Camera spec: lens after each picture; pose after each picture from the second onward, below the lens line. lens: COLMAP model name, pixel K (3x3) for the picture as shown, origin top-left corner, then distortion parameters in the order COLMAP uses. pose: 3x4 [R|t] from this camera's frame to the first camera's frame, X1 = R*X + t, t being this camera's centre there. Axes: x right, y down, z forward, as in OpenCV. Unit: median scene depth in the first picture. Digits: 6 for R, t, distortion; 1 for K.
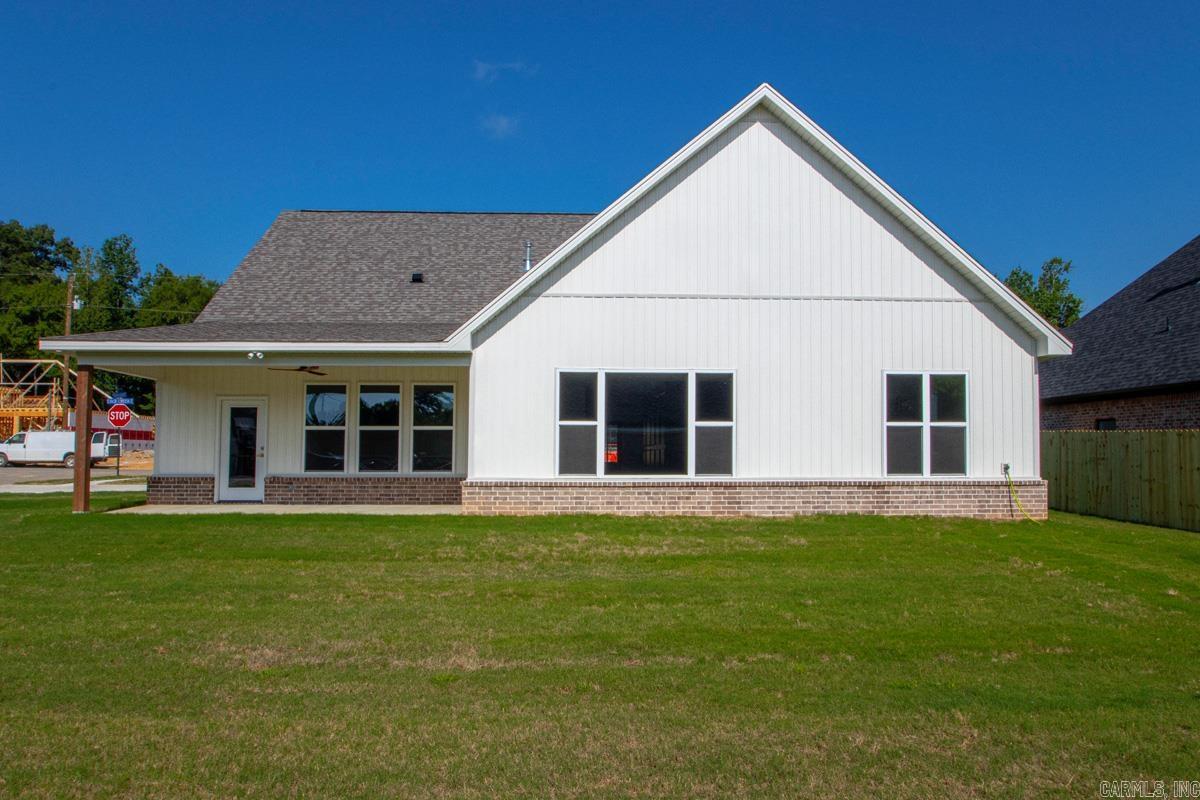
lens RADIAL K [[915.6, 0, 600.4], [0, 915.6, 424.1], [0, 0, 1]] dist [-0.042323, -0.000178]
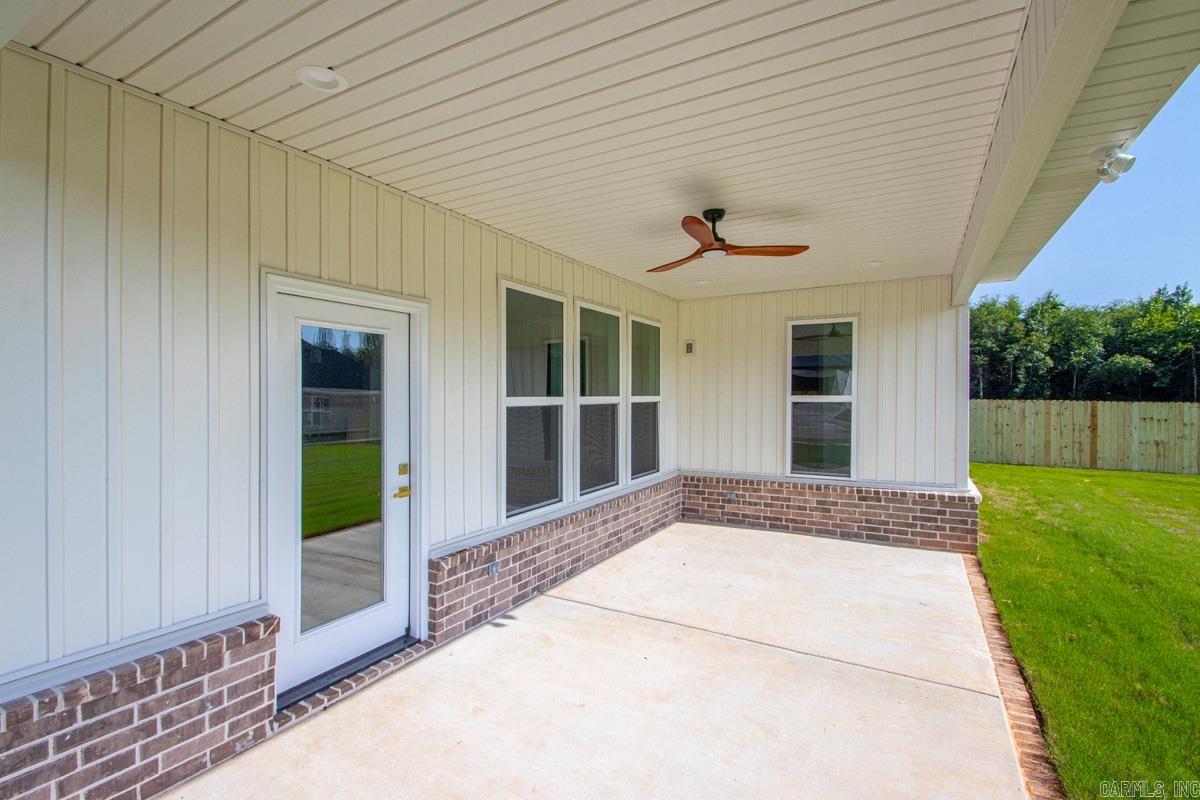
lens RADIAL K [[564.8, 0, 585.3], [0, 564.8, 395.8], [0, 0, 1]] dist [-0.001136, -0.000793]
pose [[0.532438, -0.002438, 0.846466, -0.593847], [-0.023810, 0.999557, 0.017855, -0.003748], [-0.846134, -0.029661, 0.532144, 1.001056]]
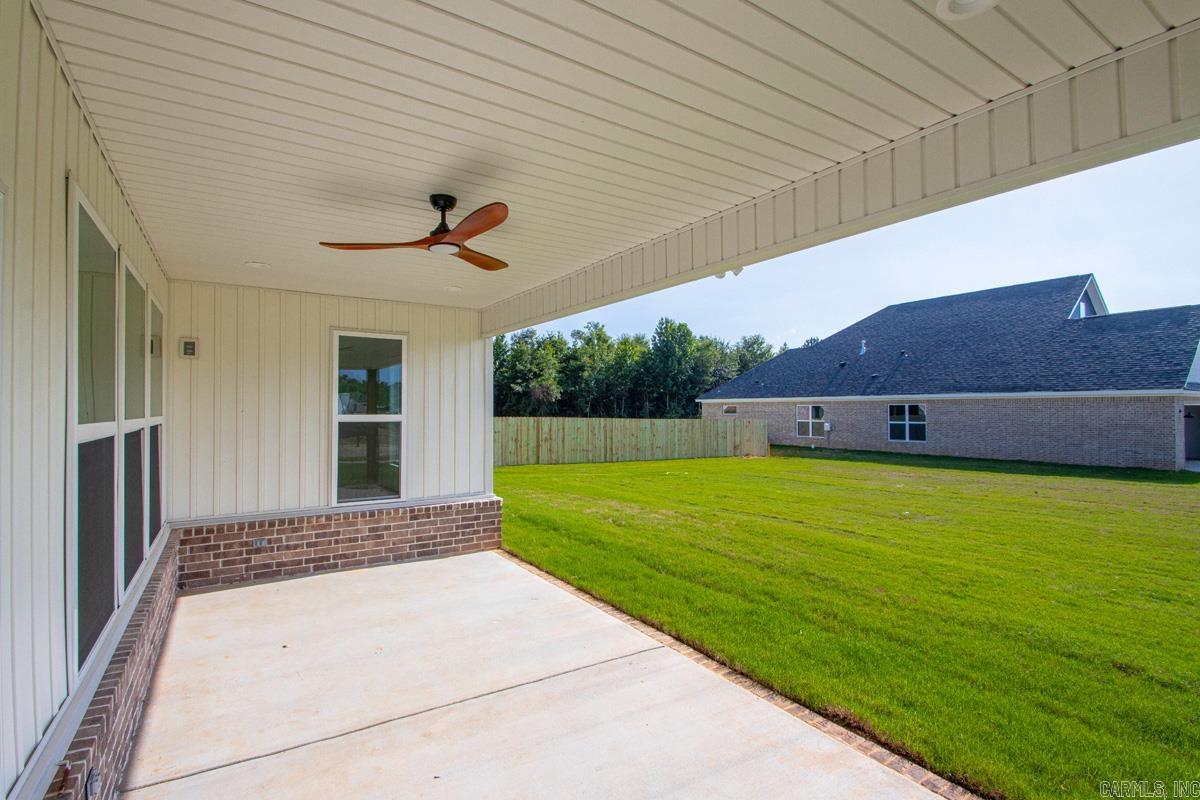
lens RADIAL K [[558.9, 0, 587.7], [0, 558.9, 399.1], [0, 0, 1]] dist [0.012976, -0.014178]
pose [[-0.504089, 0.016761, 0.863489, -0.557278], [-0.027745, 0.998981, -0.035588, -0.001730], [-0.863206, -0.041897, -0.503110, 1.142522]]
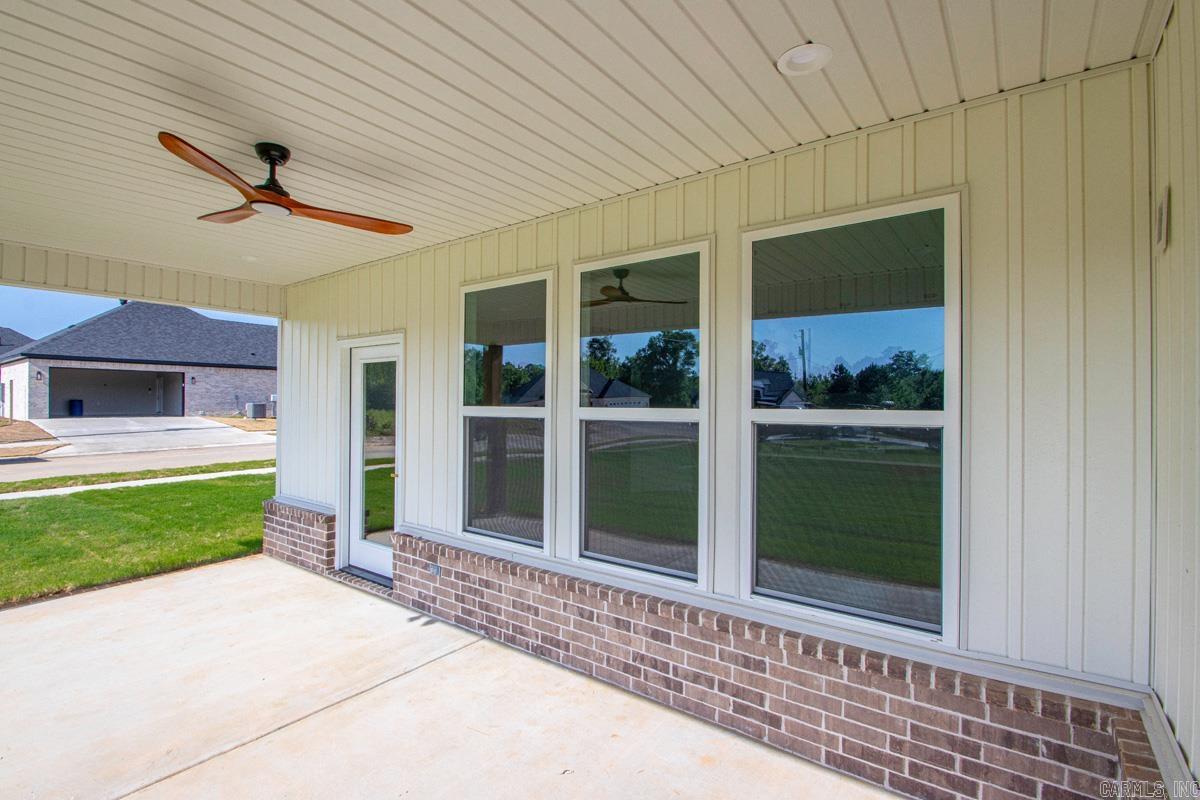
lens RADIAL K [[558.9, 0, 587.7], [0, 558.9, 399.1], [0, 0, 1]] dist [0.012976, -0.014178]
pose [[0.770993, -0.000963, -0.636842, -0.169859], [0.012778, 0.999821, 0.013958, -0.003413], [0.636715, -0.018899, 0.770868, 1.013462]]
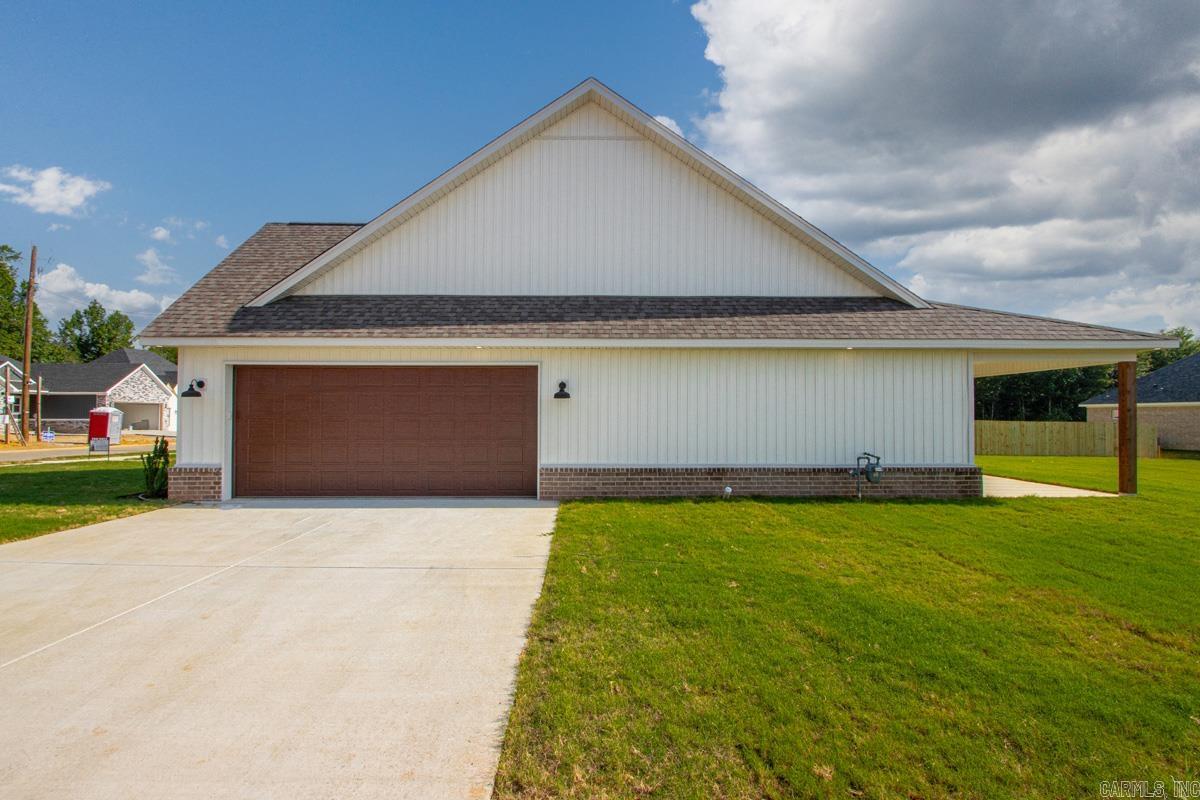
lens RADIAL K [[558.9, 0, 587.7], [0, 558.9, 399.1], [0, 0, 1]] dist [0.012976, -0.014178]
pose [[0.035950, 0.028860, 0.998937, -0.828804], [-0.032203, 0.999097, -0.027706, 0.005187], [-0.998835, -0.031172, 0.036847, 1.321448]]
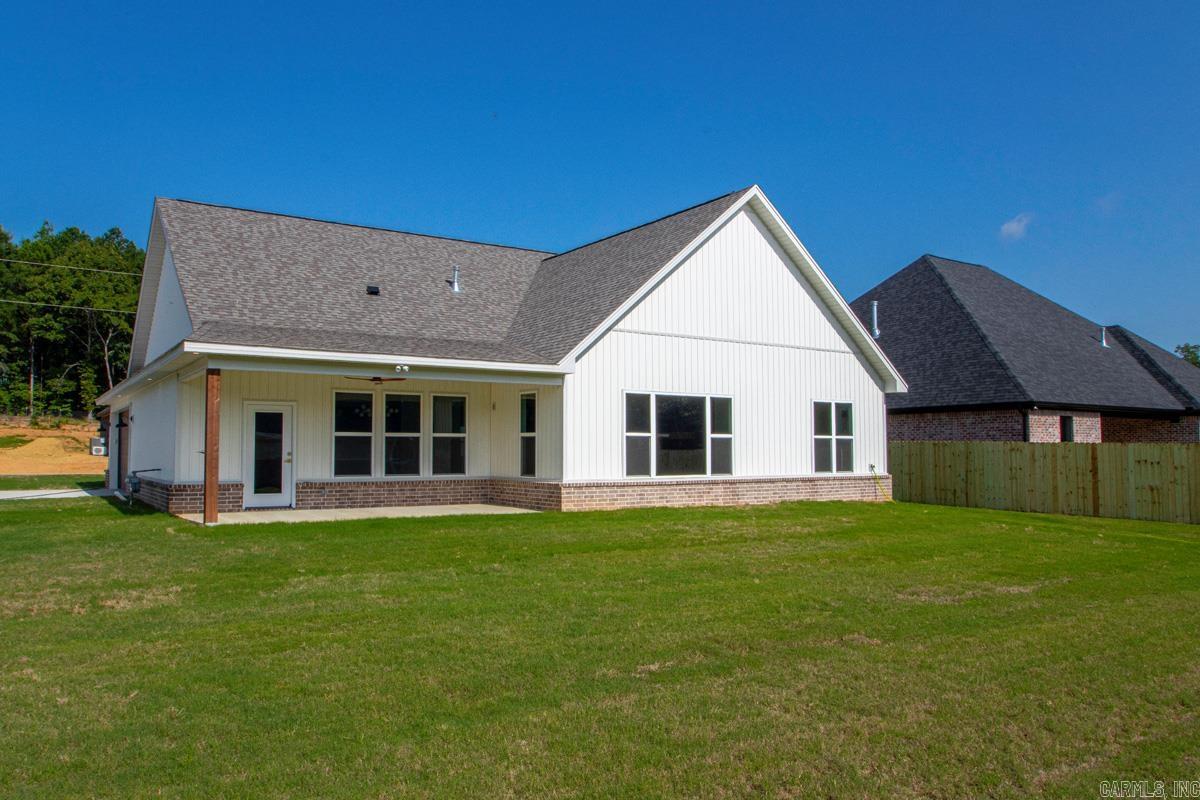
lens RADIAL K [[875.5, 0, 580.3], [0, 875.5, 408.9], [0, 0, 1]] dist [-0.040513, -0.000160]
pose [[0.859908, 0.023768, 0.509896, -0.694047], [-0.016623, 0.999689, -0.018565, -0.012246], [-0.510179, 0.007489, 0.860036, 0.016510]]
